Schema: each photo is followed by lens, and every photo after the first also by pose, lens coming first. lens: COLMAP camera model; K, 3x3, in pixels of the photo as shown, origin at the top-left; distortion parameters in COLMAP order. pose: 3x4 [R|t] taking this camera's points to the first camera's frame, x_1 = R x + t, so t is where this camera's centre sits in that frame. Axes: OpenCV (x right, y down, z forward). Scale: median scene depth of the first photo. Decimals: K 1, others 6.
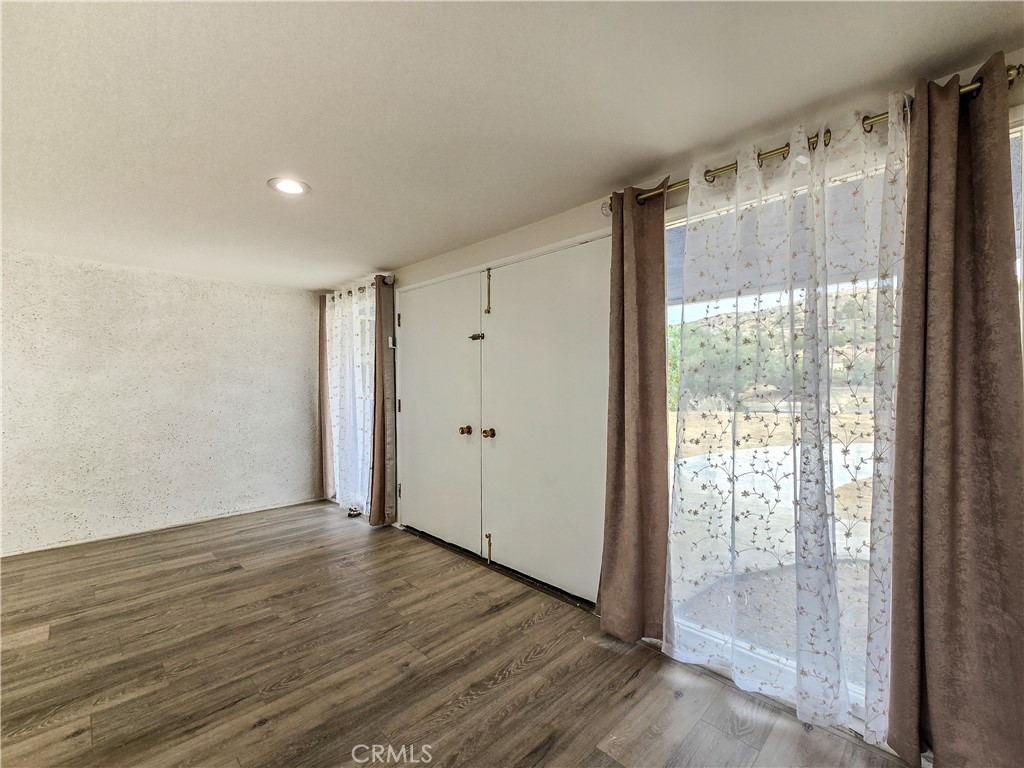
lens RADIAL K [[440.0, 0, 510.9], [0, 440.0, 380.5], [0, 0, 1]] dist [-0.000389, -0.000024]
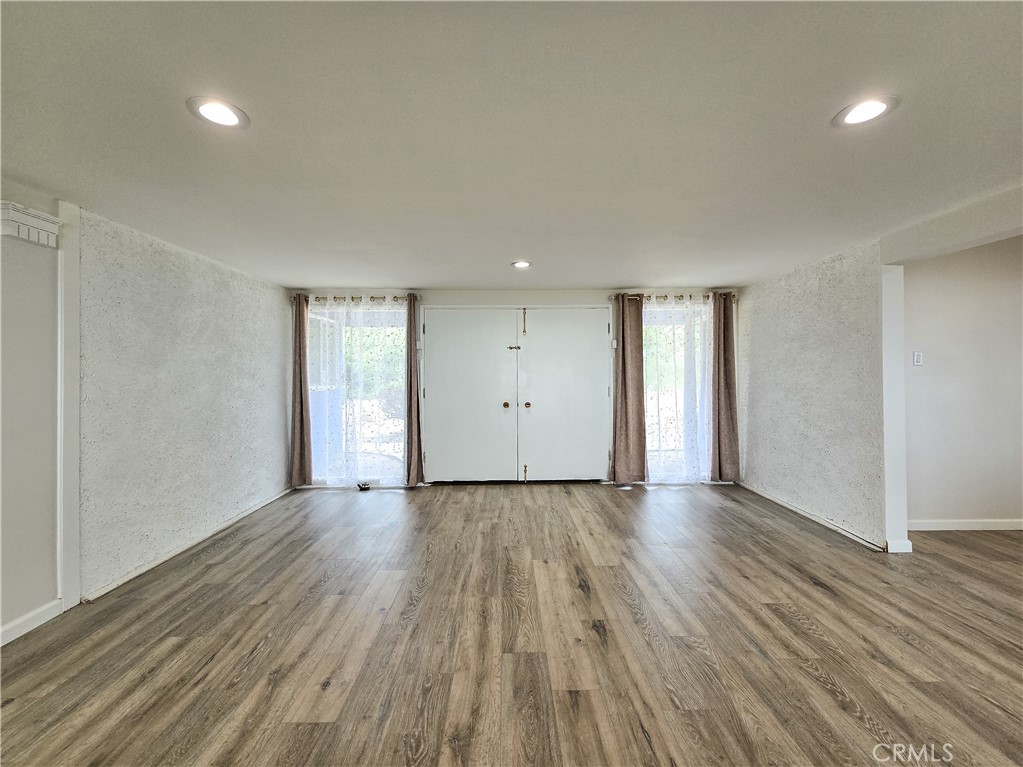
lens RADIAL K [[412.9, 0, 506.2], [0, 412.9, 367.4], [0, 0, 1]] dist [0.000738, 0.000040]
pose [[0.708908, 0.006042, 0.705275, -1.208639], [0.003373, 0.999923, -0.011957, -0.006866], [-0.705293, 0.010855, 0.708833, -0.075684]]
